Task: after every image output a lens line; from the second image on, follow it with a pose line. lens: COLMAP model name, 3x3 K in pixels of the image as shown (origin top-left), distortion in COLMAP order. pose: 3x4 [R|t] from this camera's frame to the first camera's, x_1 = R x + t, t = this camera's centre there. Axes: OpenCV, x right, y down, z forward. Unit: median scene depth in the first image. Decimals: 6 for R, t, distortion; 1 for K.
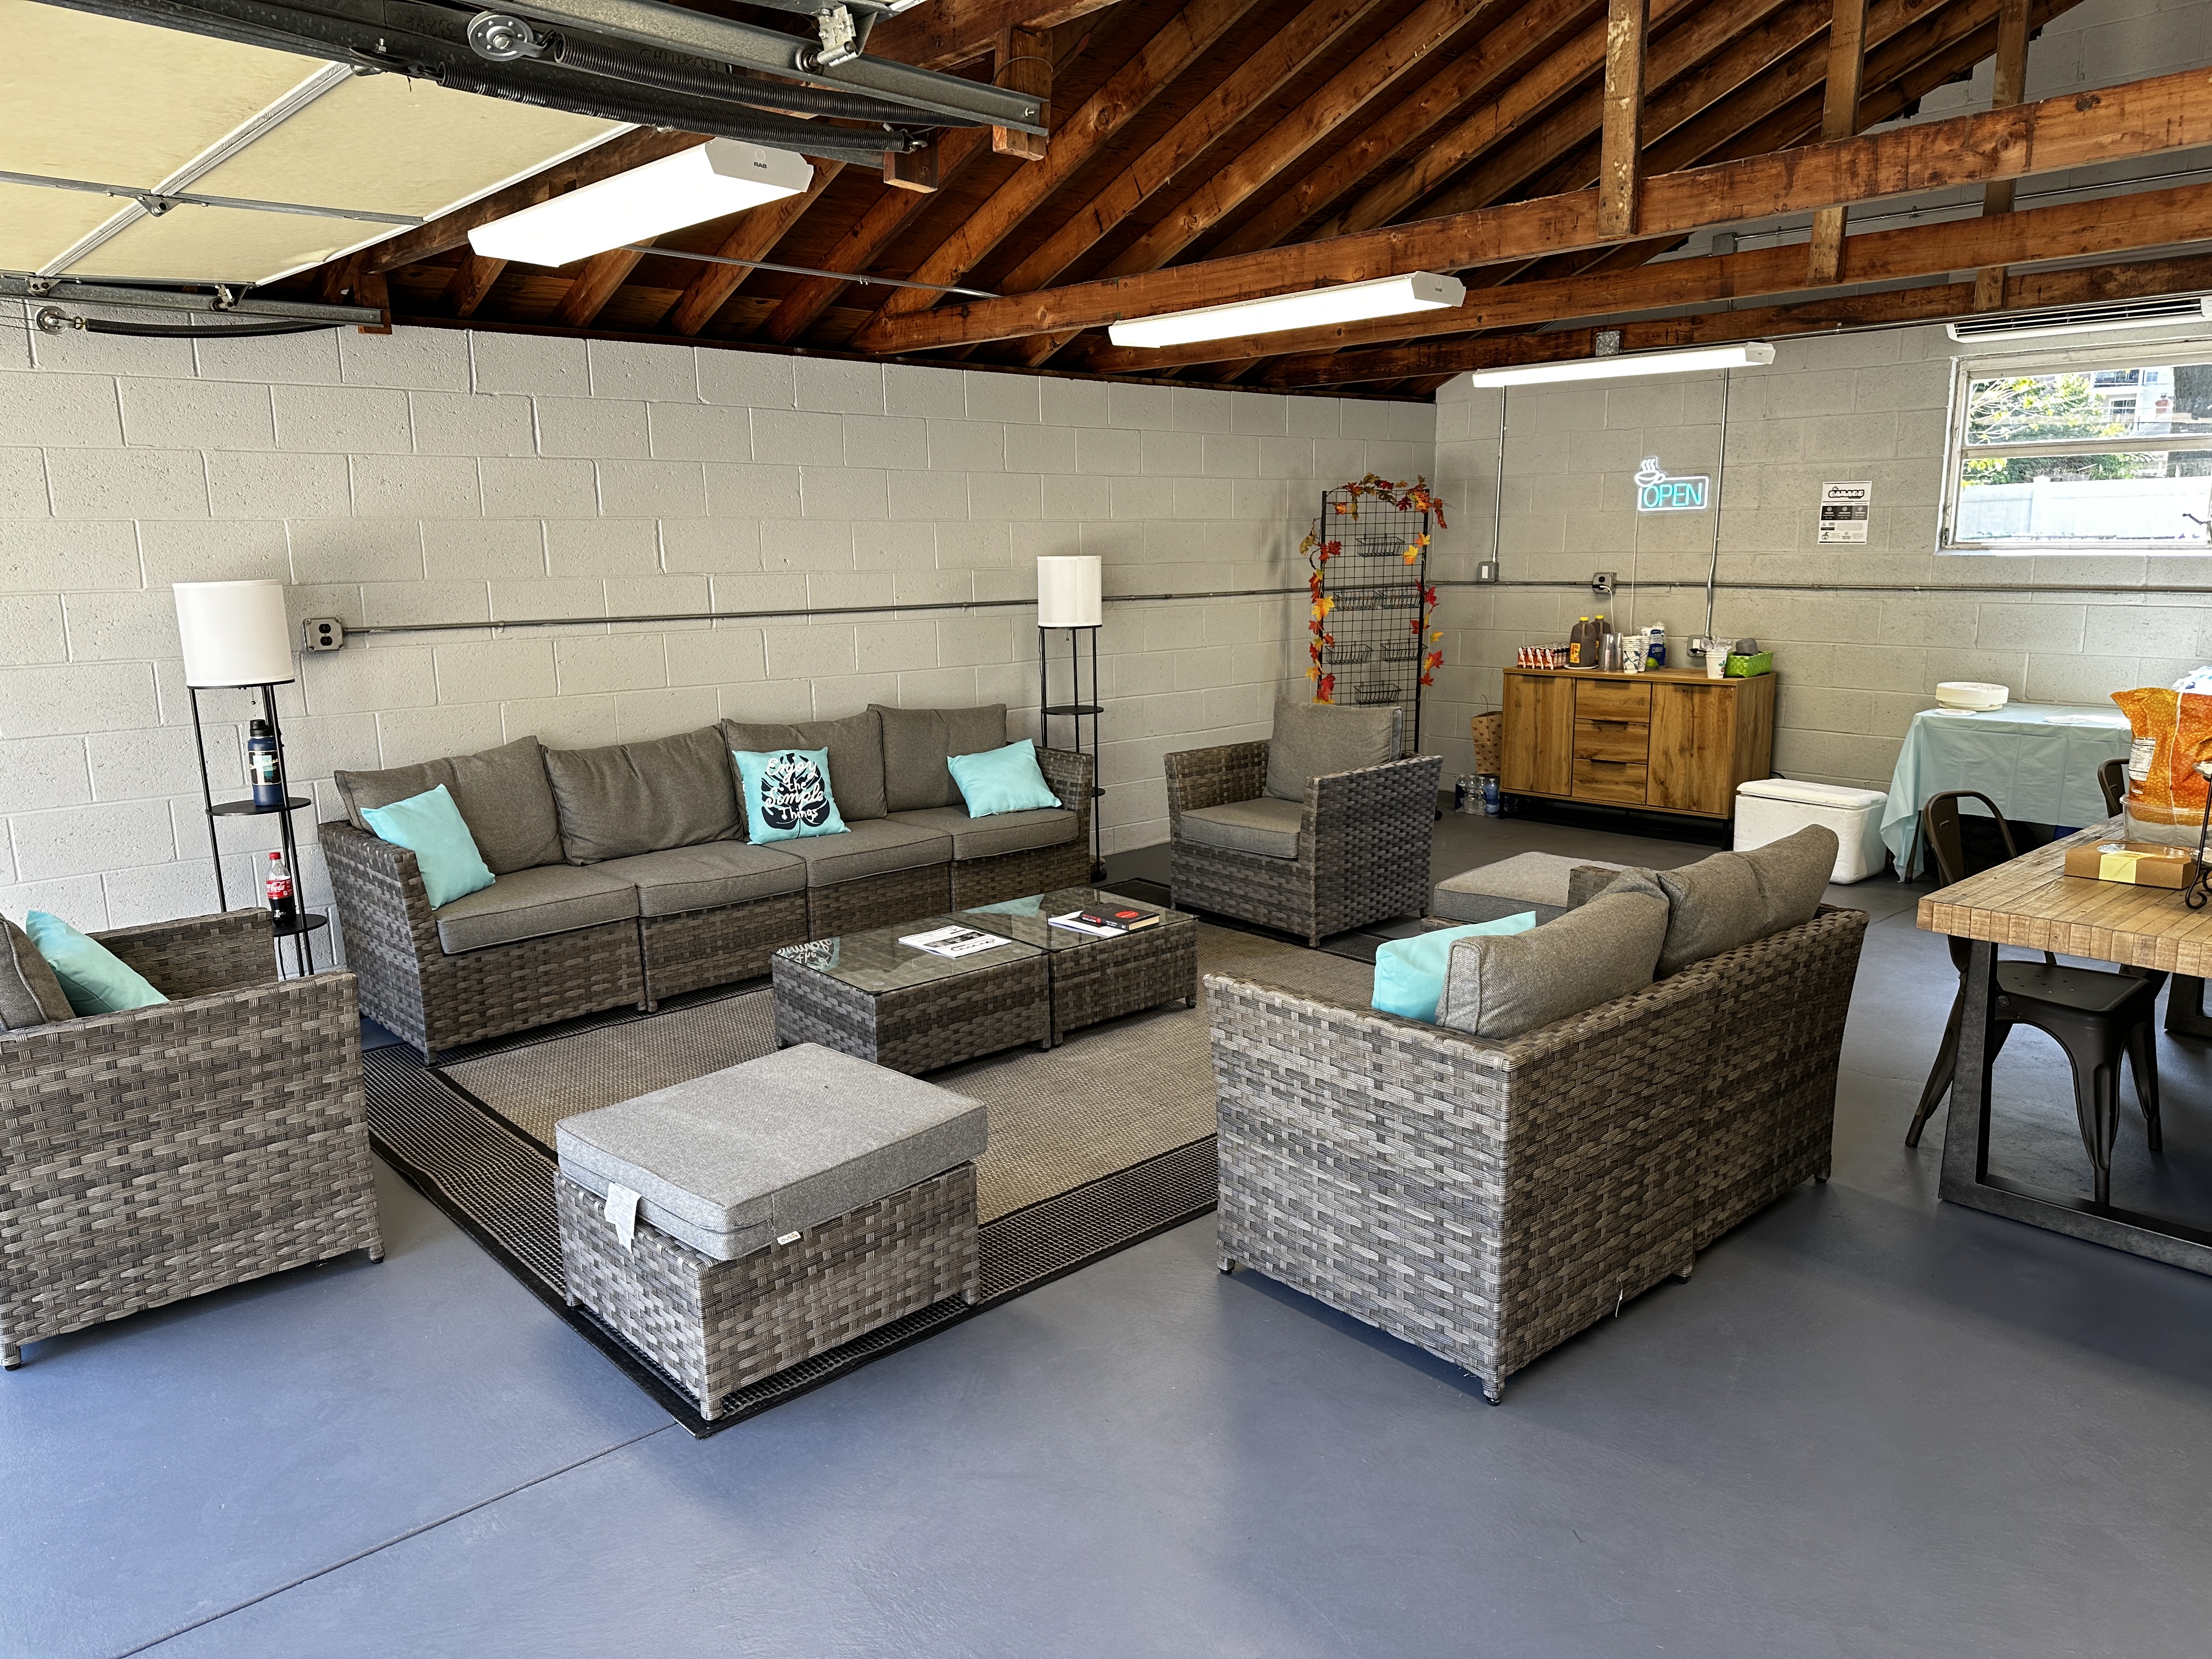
lens RADIAL K [[1512.9, 0, 1102.3], [0, 1512.9, 829.3], [0, 0, 1]] dist [0.013015, 0.000594]
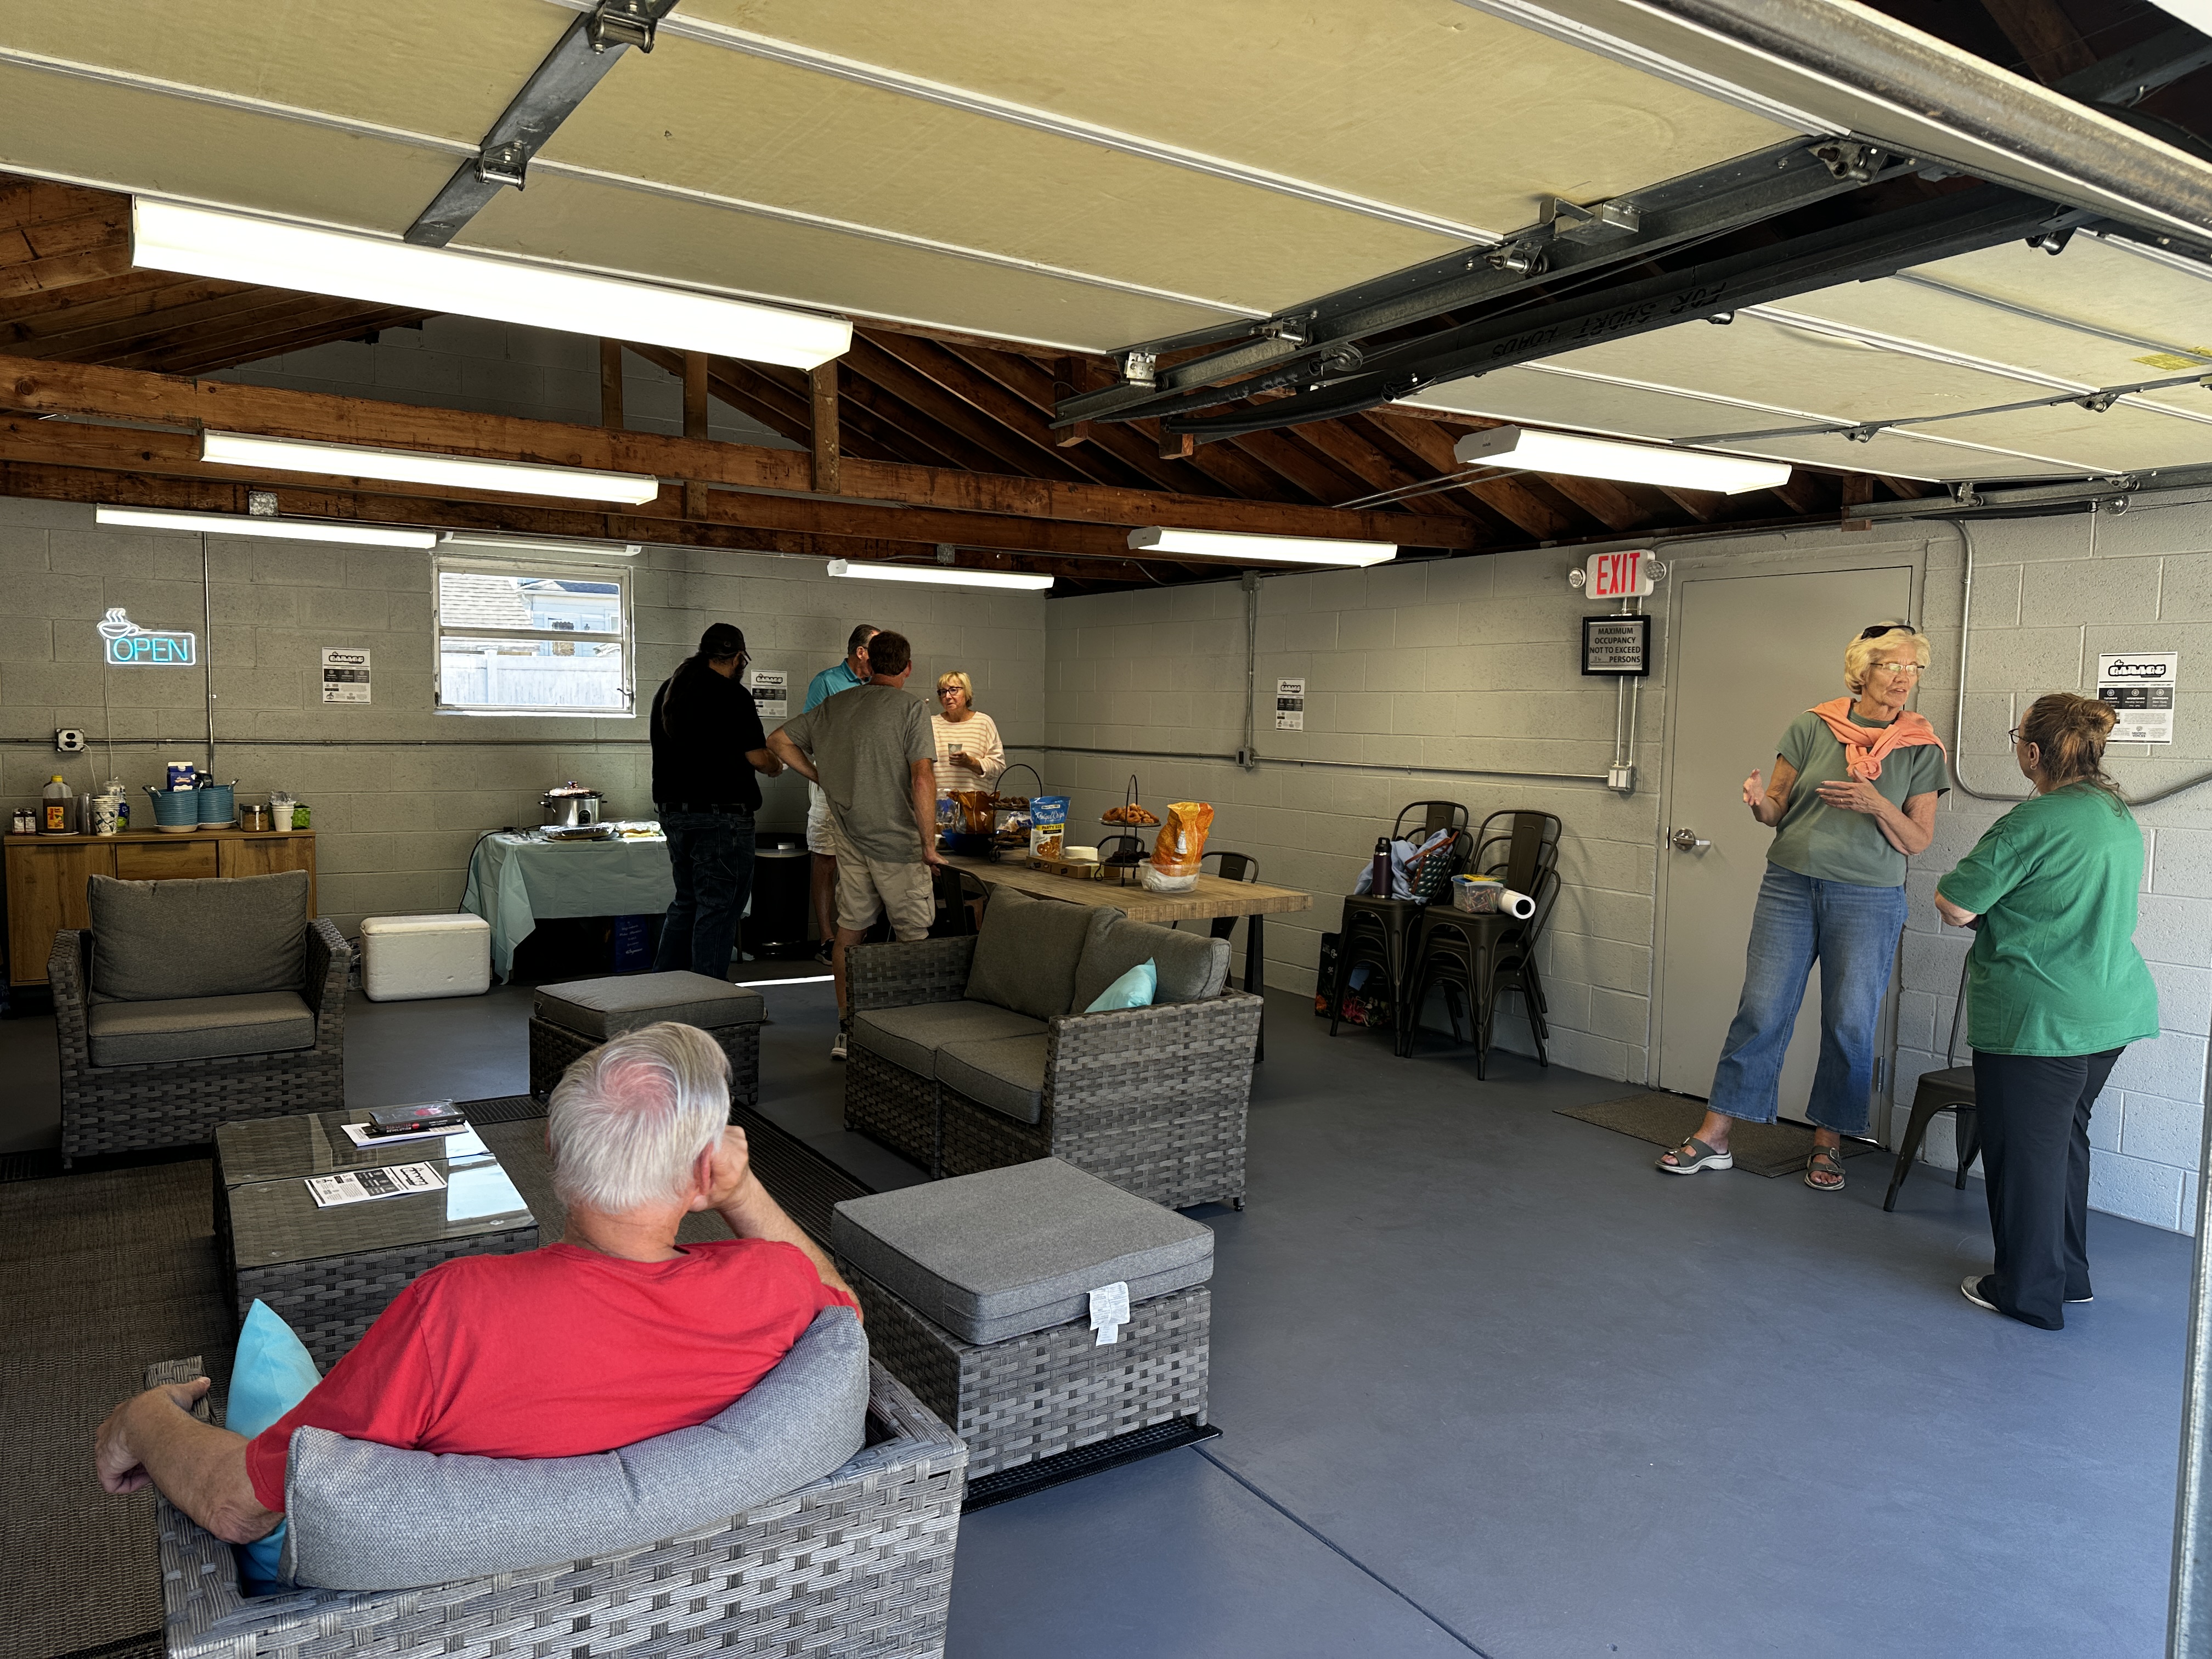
lens RADIAL K [[1512.9, 0, 1103.8], [0, 1512.9, 834.9], [0, 0, 1]] dist [0.013015, 0.000594]
pose [[0.159146, -0.070869, 0.984708, -0.516703], [0.165571, 0.985209, 0.044146, -0.050641], [-0.973272, 0.156014, 0.168525, 0.289109]]
